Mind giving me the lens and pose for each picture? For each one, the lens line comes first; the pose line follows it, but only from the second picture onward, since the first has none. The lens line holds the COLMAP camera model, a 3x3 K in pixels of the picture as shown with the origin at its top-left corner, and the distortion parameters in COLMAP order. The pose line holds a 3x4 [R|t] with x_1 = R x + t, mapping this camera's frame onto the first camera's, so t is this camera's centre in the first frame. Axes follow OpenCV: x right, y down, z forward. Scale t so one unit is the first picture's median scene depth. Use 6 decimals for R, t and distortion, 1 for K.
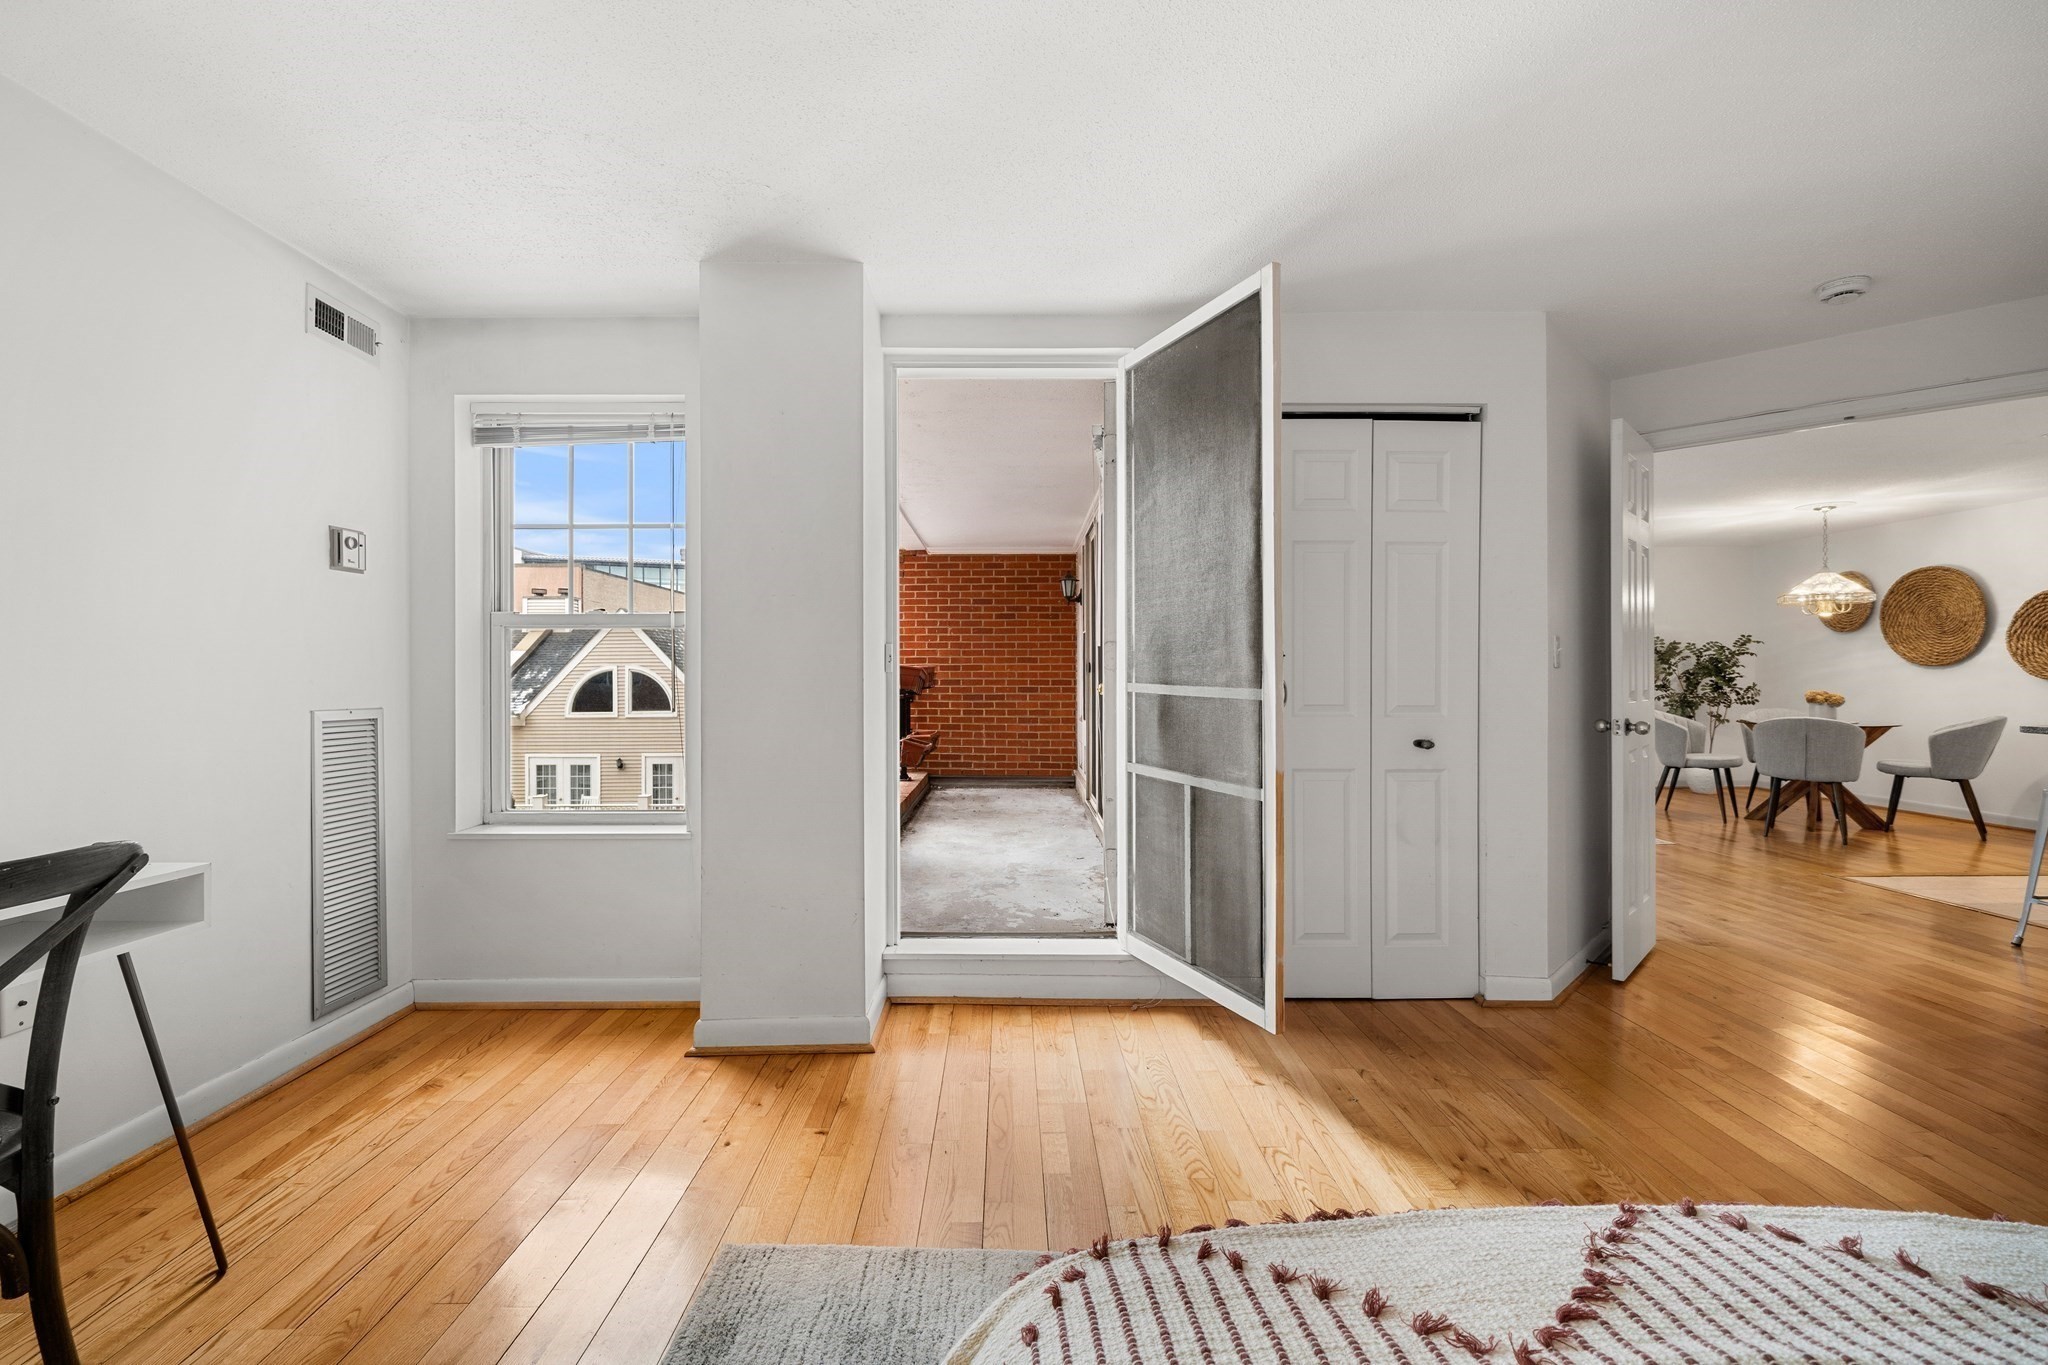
lens RADIAL K [[863.1, 0, 1007.6], [0, 863.1, 680.5], [0, 0, 1]] dist [-0.003283, 0.000553]
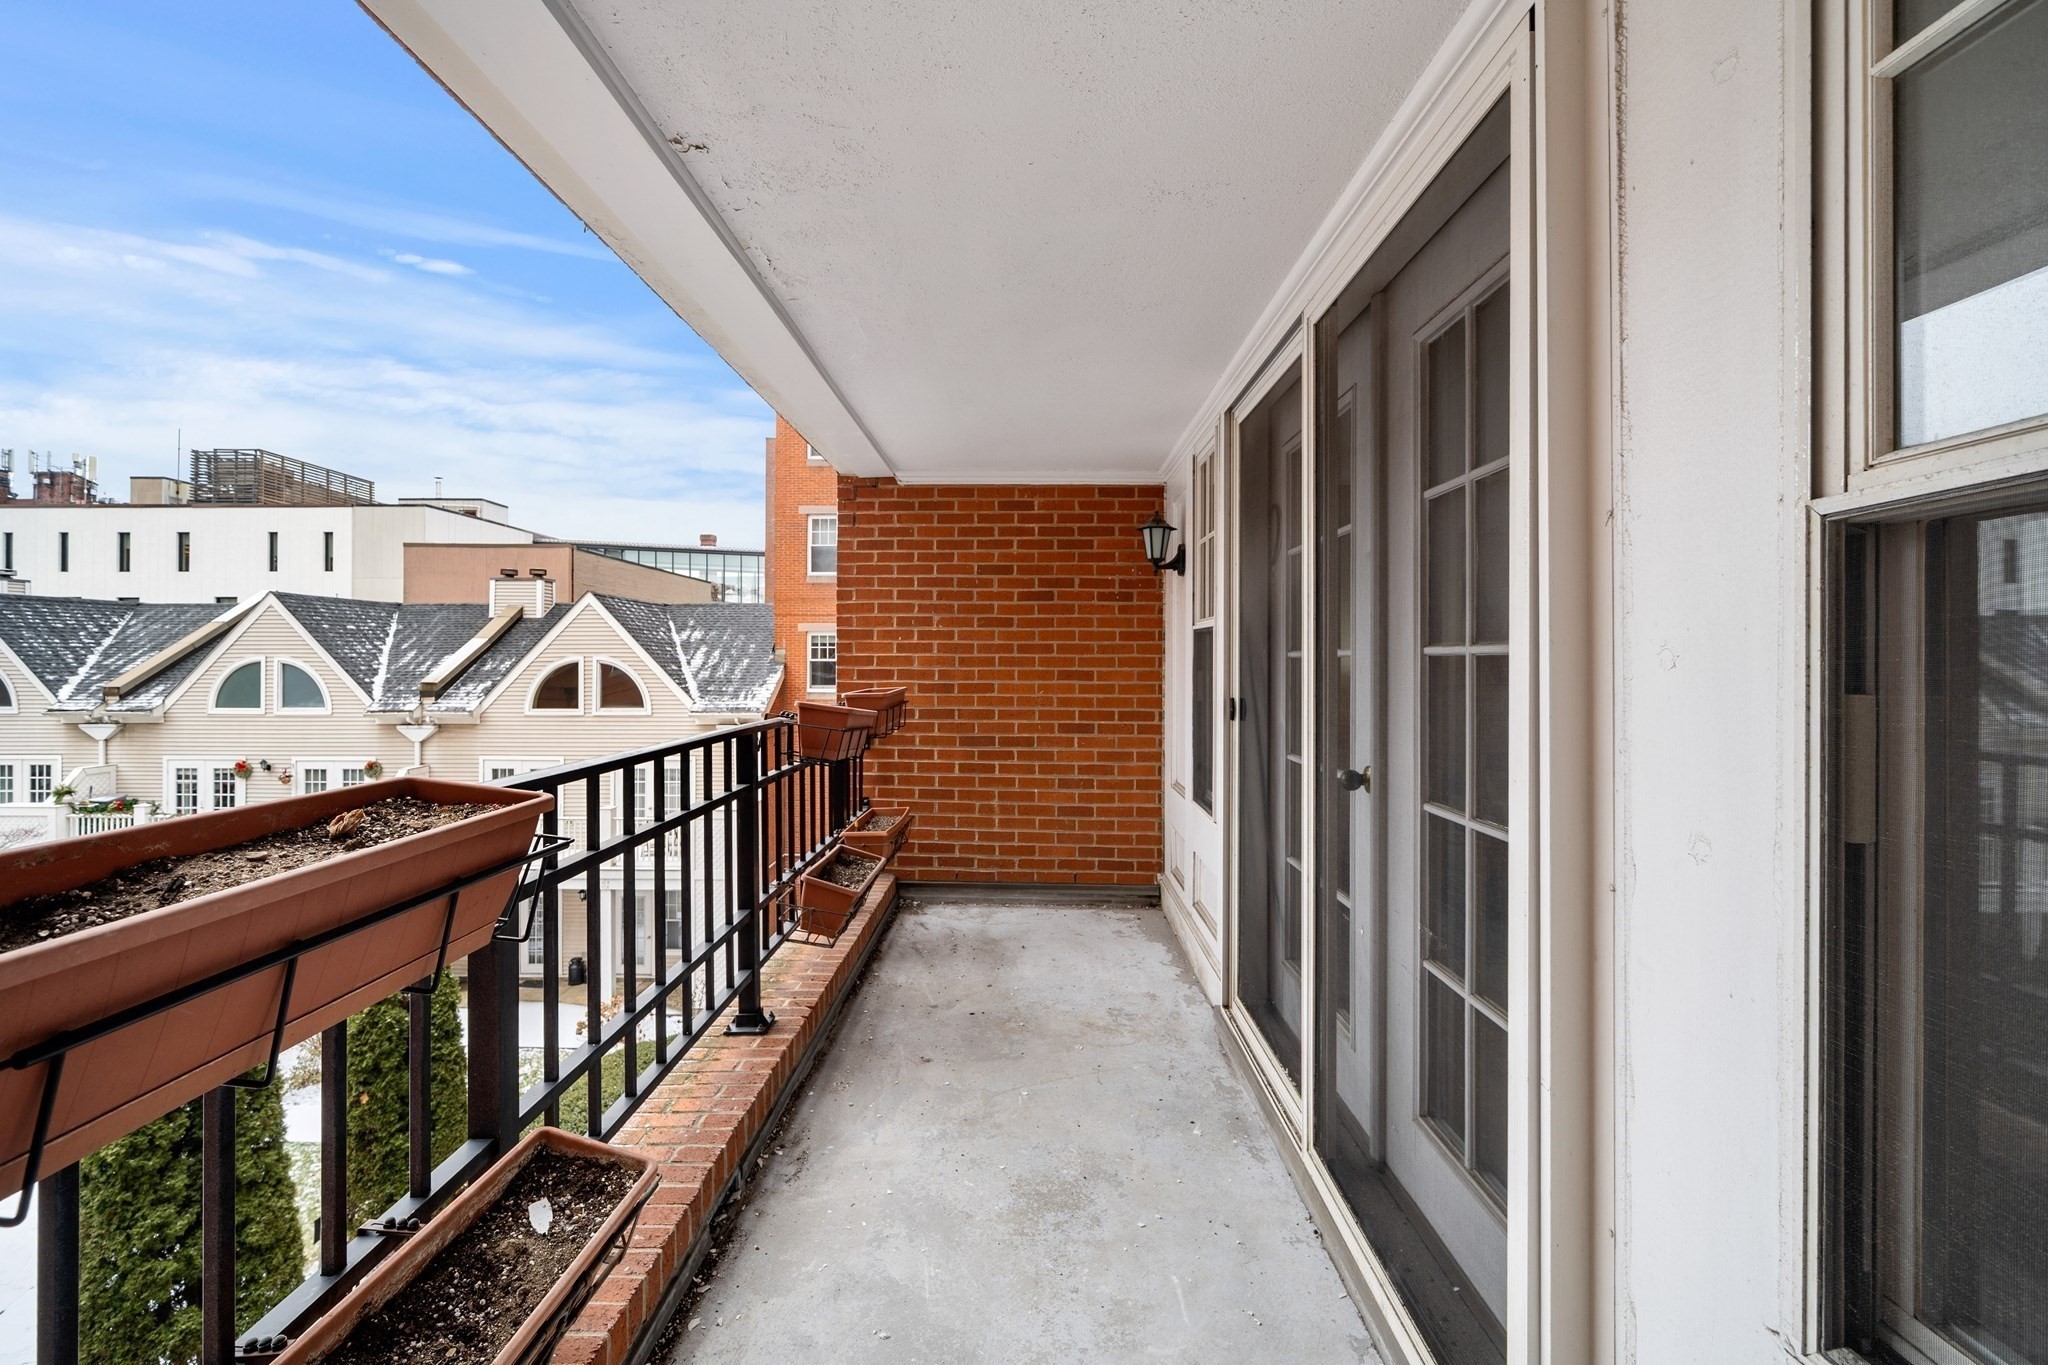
lens RADIAL K [[829.5, 0, 1023.7], [0, 829.5, 668.5], [0, 0, 1]] dist [0.000630, -0.000002]
pose [[0.999975, 0.006590, -0.002419, -0.018978], [-0.006584, 0.999975, 0.002571, -0.061144], [0.002436, -0.002555, 0.999994, 0.976209]]
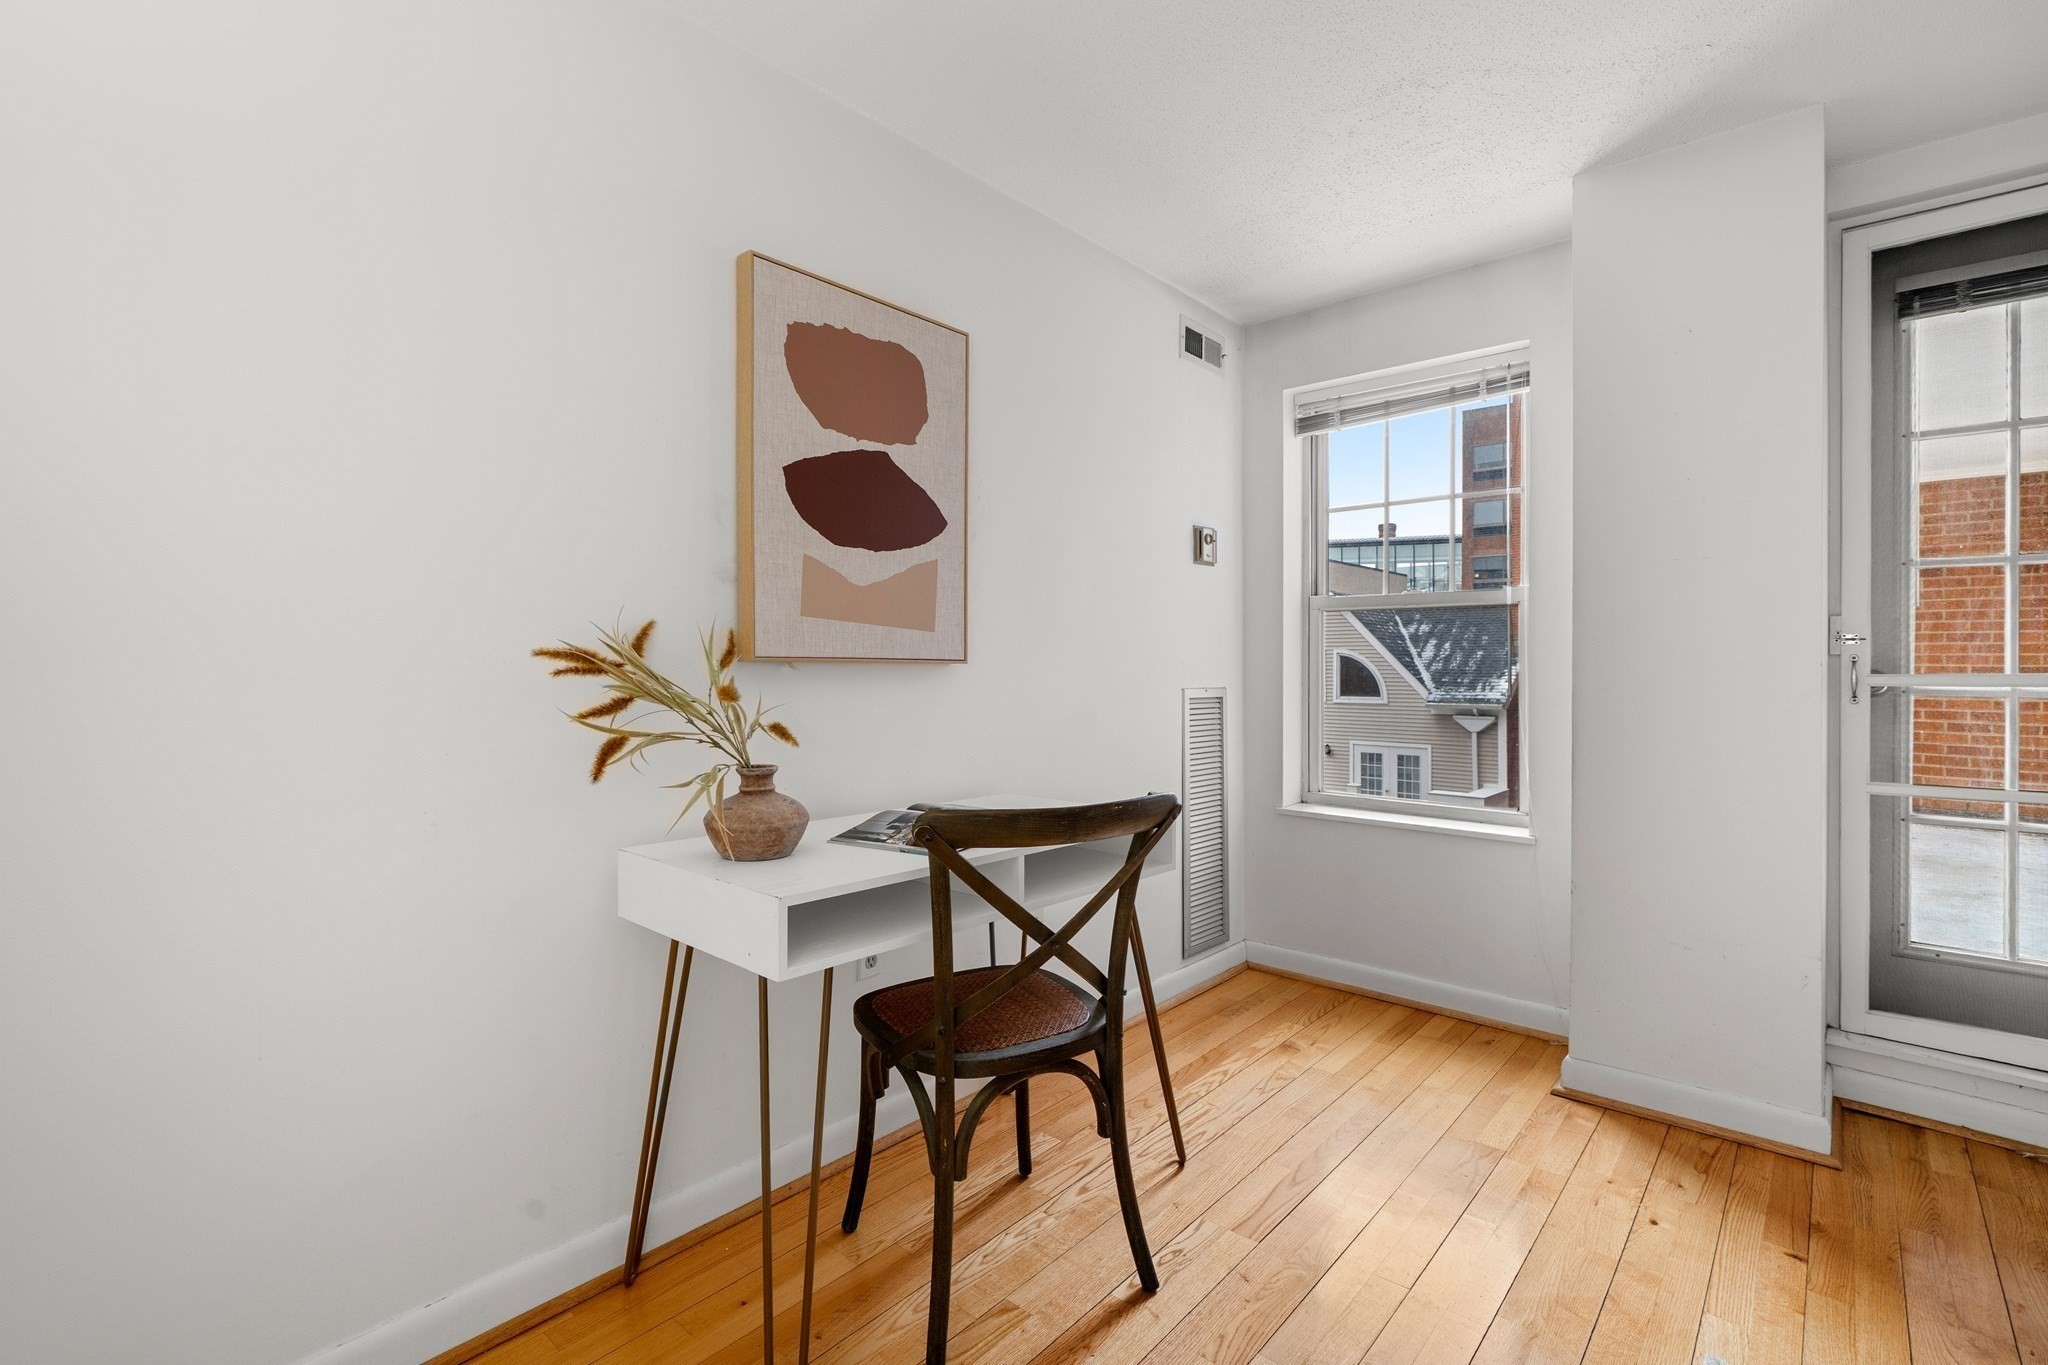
lens RADIAL K [[913.5, 0, 1015.8], [0, 913.5, 672.2], [0, 0, 1]] dist [-0.000356, 0.000946]
pose [[0.743178, 0.012283, -0.668981, -0.139137], [-0.006889, 0.999919, 0.010706, 0.001625], [0.669059, -0.003348, 0.743202, -0.043598]]
